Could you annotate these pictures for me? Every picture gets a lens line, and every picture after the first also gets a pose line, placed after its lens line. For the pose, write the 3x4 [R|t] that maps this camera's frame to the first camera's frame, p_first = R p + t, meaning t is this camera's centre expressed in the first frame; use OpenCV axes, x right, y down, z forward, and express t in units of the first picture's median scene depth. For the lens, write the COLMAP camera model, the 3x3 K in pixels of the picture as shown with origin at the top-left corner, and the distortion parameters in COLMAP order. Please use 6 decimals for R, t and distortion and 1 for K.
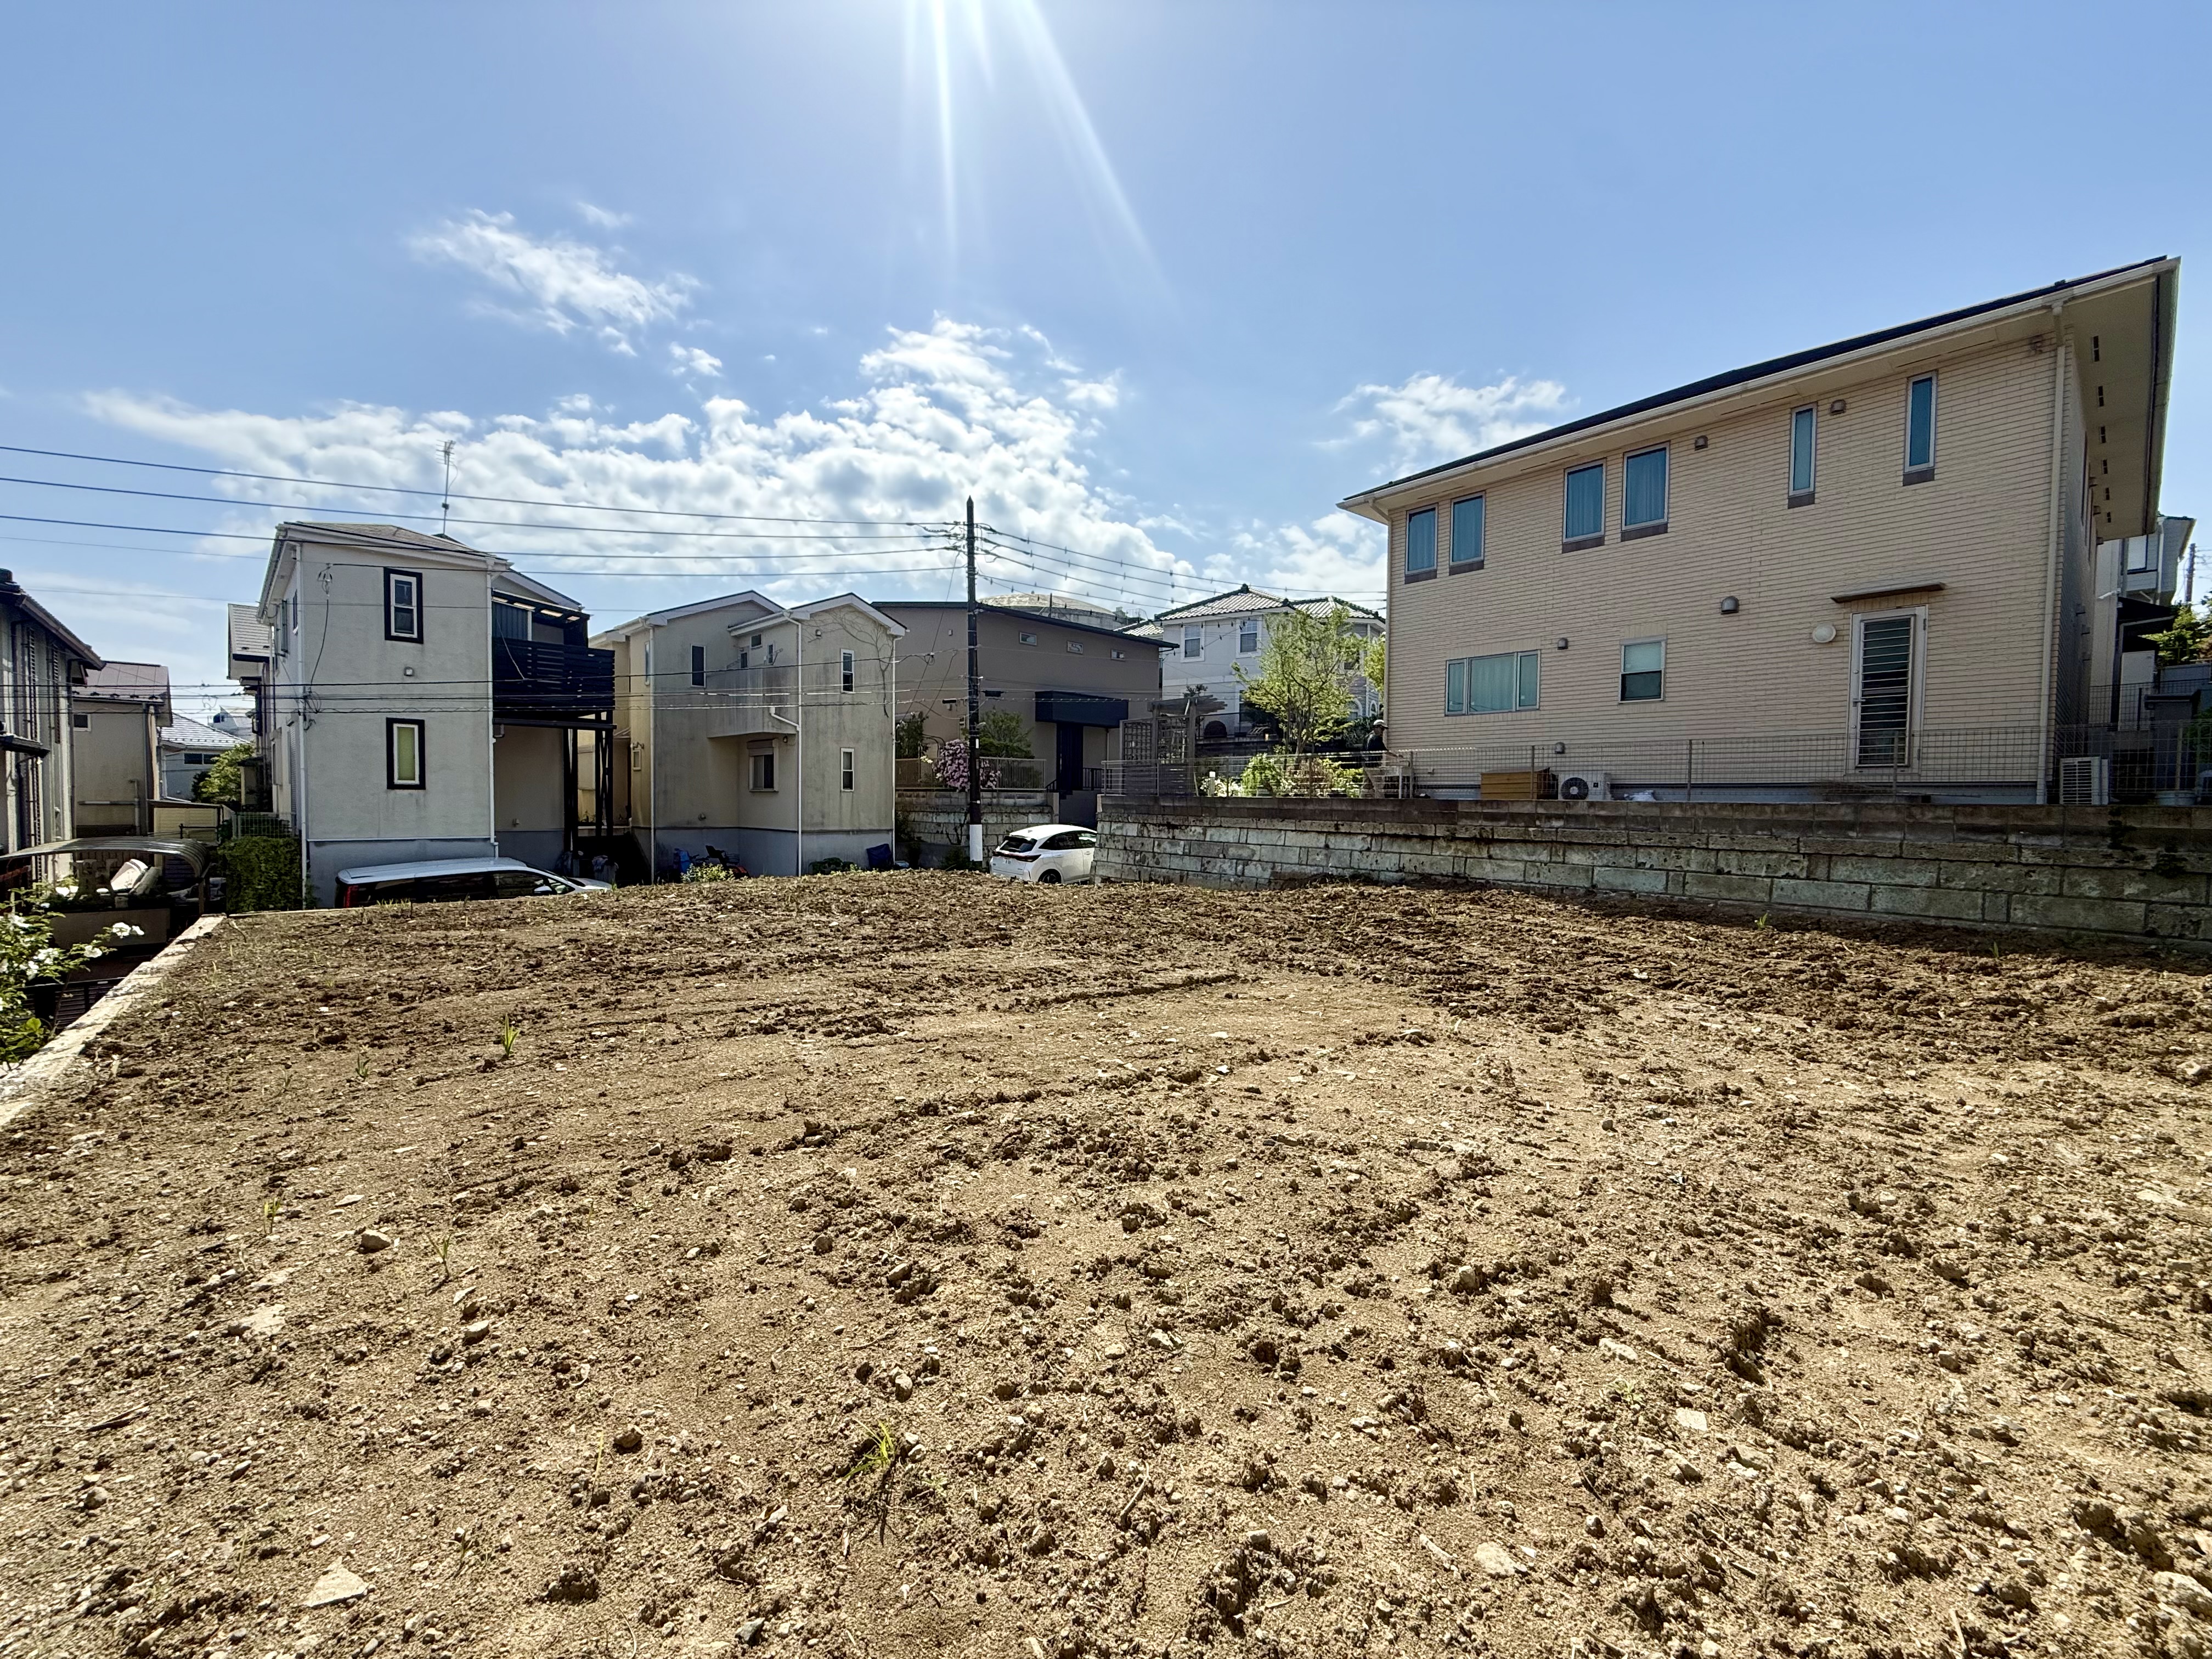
lens RADIAL K [[877.4, 0, 1104.6], [0, 877.4, 840.5], [0, 0, 1]] dist [-0.000441, -0.000426]
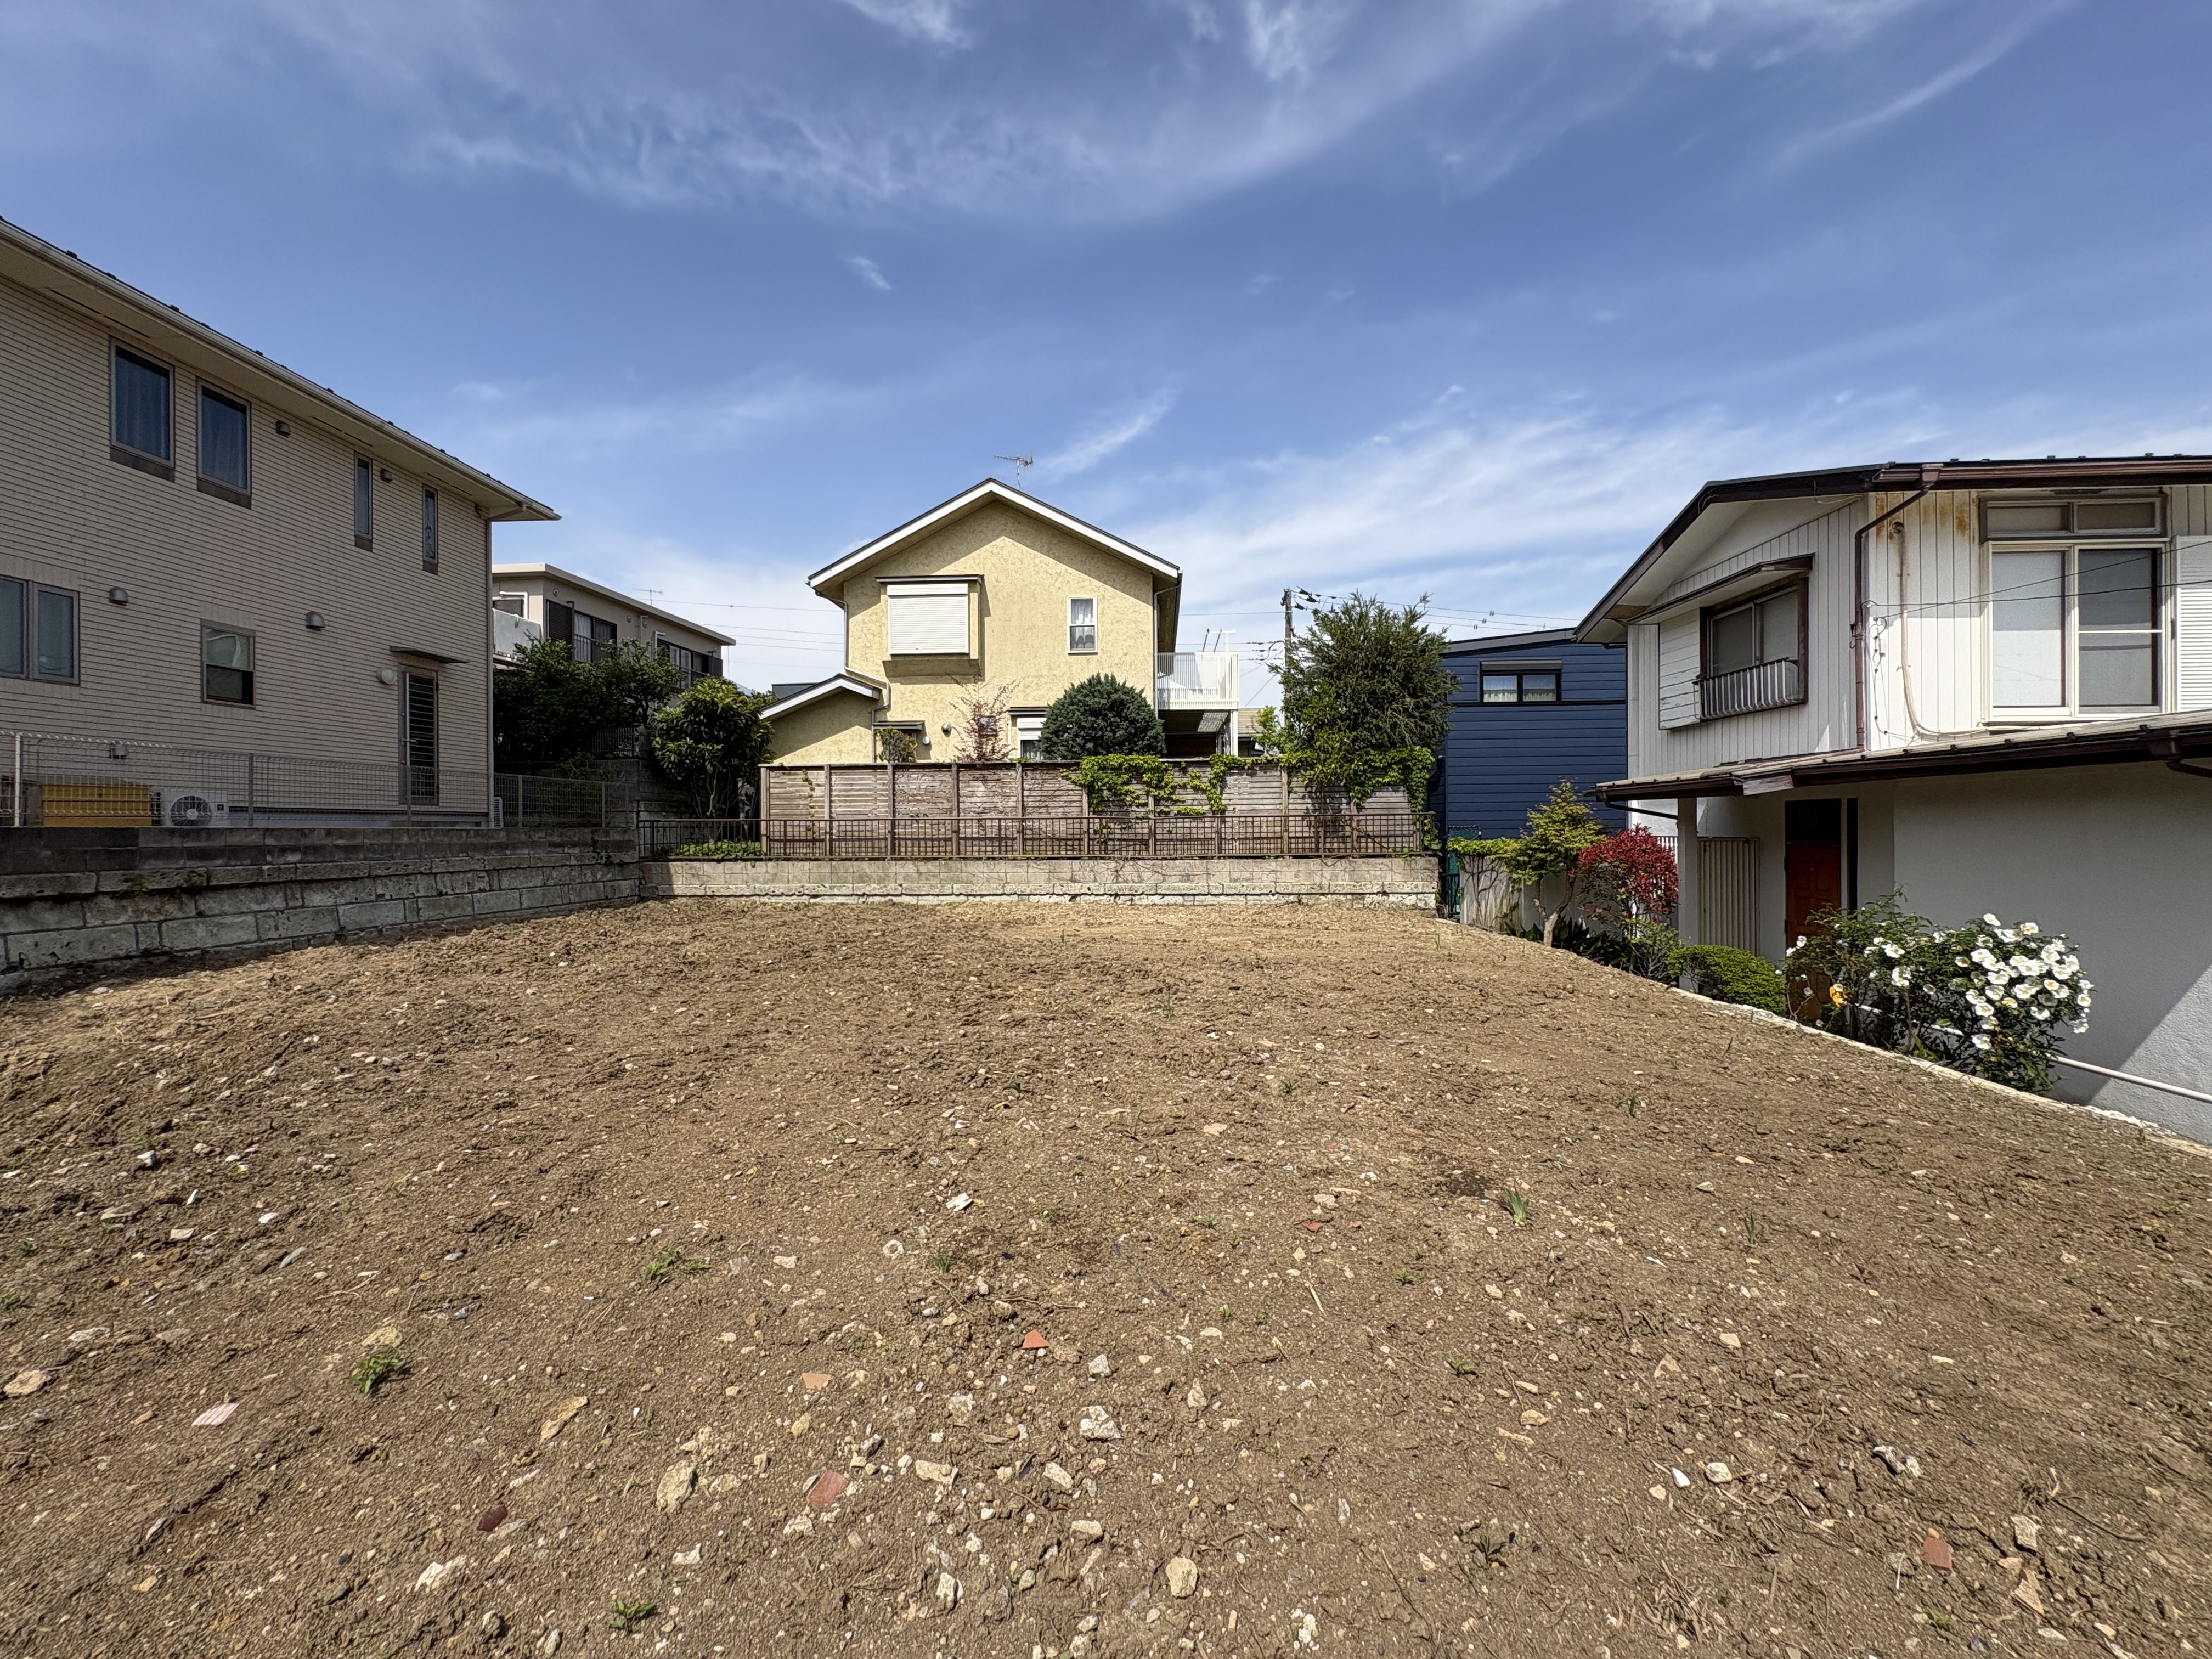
lens RADIAL K [[879.8, 0, 1101.2], [0, 879.8, 827.7], [0, 0, 1]] dist [-0.001772, 0.000487]
pose [[-0.723814, -0.005539, 0.689973, -0.491736], [0.031559, 0.998656, 0.041124, -0.050556], [-0.689273, 0.051541, -0.722666, 0.980928]]
